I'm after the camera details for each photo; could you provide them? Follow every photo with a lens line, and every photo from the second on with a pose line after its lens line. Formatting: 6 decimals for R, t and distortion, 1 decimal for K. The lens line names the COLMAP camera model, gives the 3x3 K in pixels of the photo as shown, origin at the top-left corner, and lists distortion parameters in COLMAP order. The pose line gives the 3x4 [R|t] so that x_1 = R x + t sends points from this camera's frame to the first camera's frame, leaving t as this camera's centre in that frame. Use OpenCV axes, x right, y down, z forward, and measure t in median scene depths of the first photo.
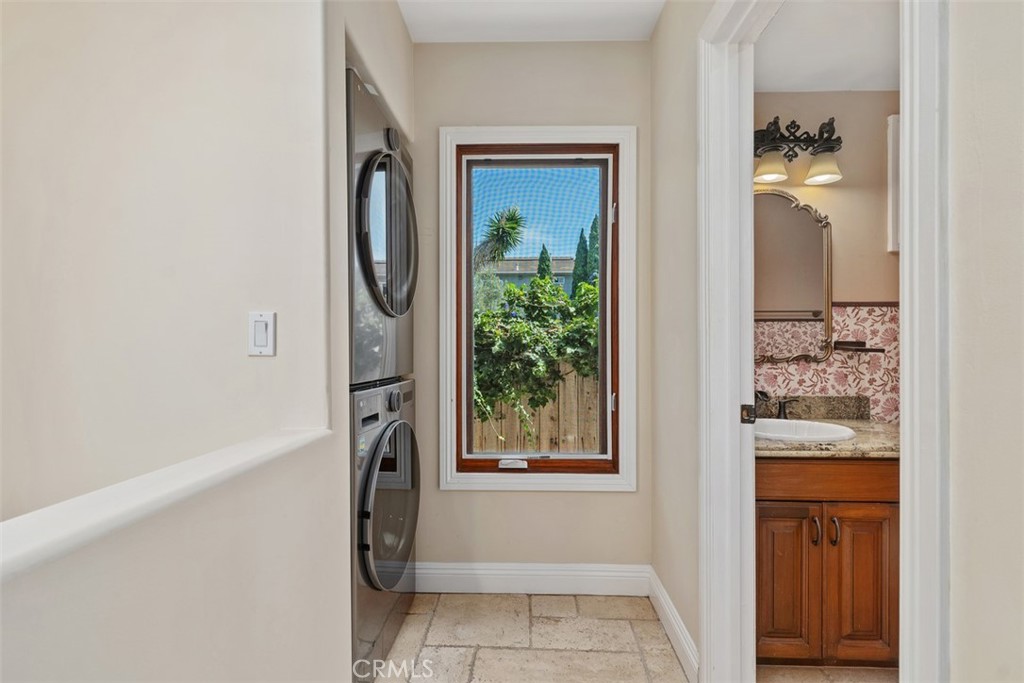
lens RADIAL K [[464.6, 0, 512.7], [0, 464.6, 341.4], [0, 0, 1]] dist [0.009884, -0.002399]
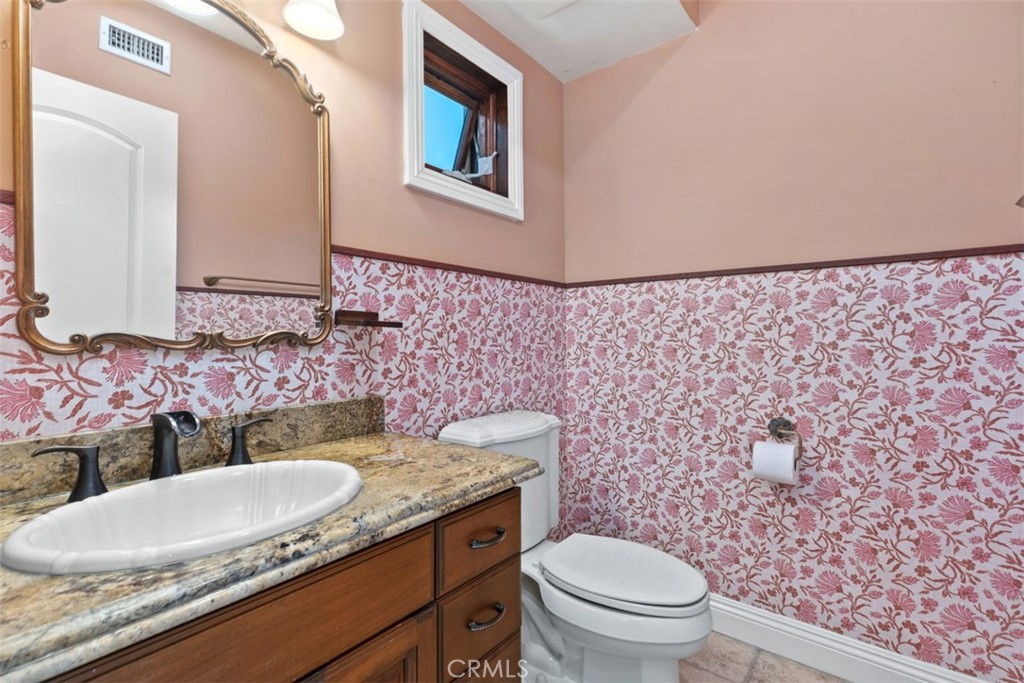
lens RADIAL K [[464.6, 0, 509.5], [0, 464.6, 338.0], [0, 0, 1]] dist [0.009884, -0.002399]
pose [[0.607702, -0.006595, 0.794138, 0.349051], [0.004141, 0.999978, 0.005135, 0.033031], [-0.794154, 0.000168, 0.607716, 0.457134]]
